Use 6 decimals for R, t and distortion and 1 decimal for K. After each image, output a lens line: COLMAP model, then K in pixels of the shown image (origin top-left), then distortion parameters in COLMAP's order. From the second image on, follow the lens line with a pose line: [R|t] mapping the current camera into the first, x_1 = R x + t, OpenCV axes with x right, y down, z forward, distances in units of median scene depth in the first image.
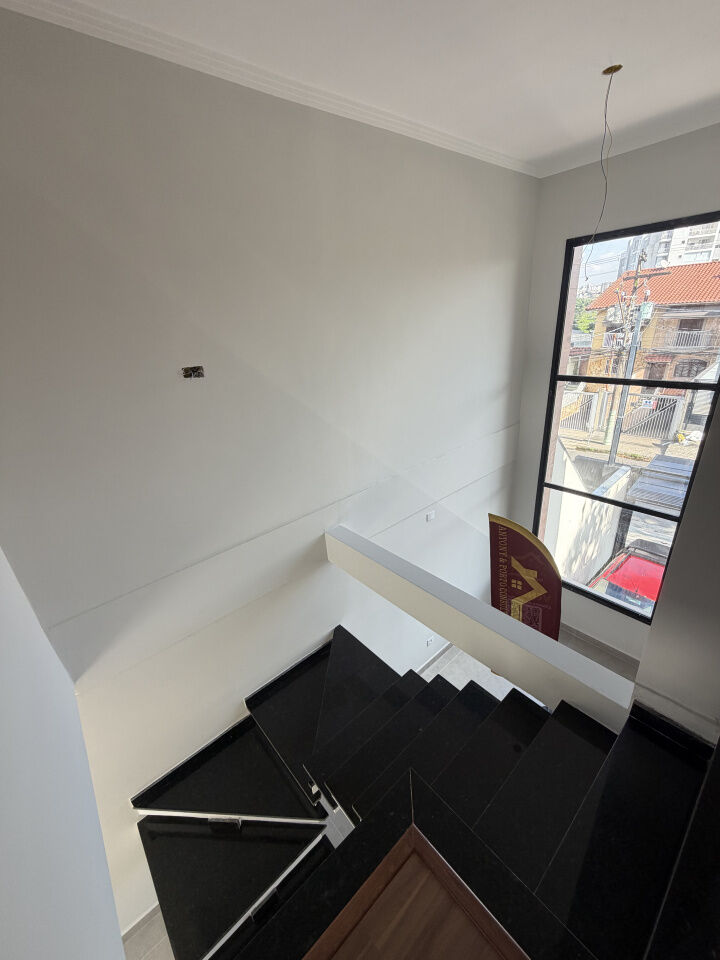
lens RADIAL K [[383.2, 0, 359.6], [0, 383.2, 477.5], [0, 0, 1]] dist [-0.000240, 0.000129]
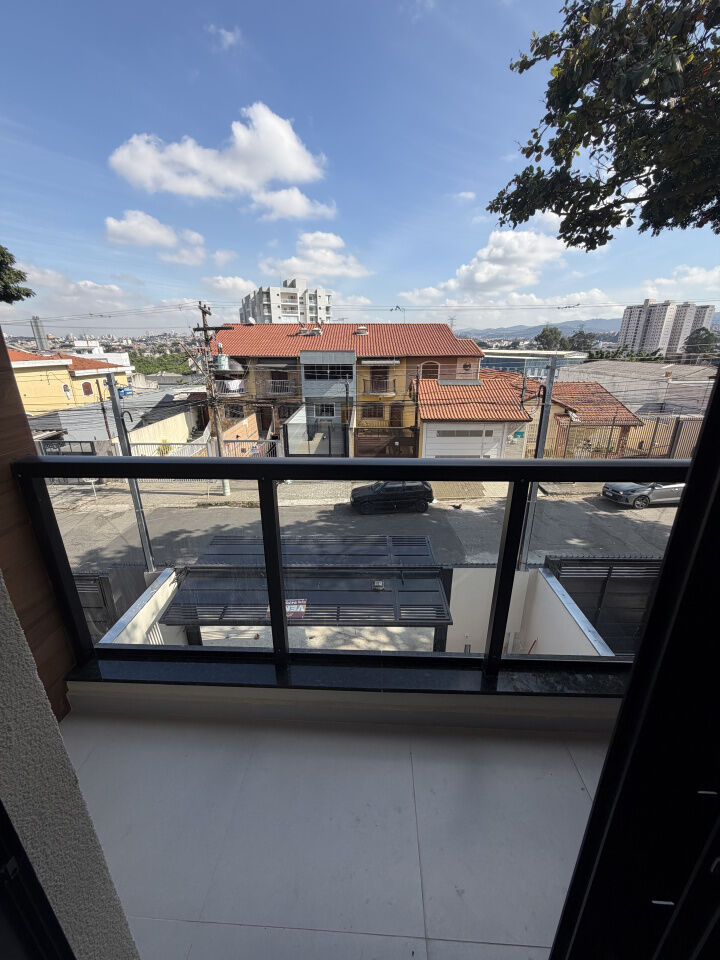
lens RADIAL K [[383.2, 0, 359.6], [0, 383.2, 477.5], [0, 0, 1]] dist [-0.000240, 0.000129]
pose [[0.688722, -0.175911, 0.703361, 0.459960], [0.243072, 0.969997, 0.004583, -0.115198], [-0.683065, 0.167811, 0.710818, 0.177499]]
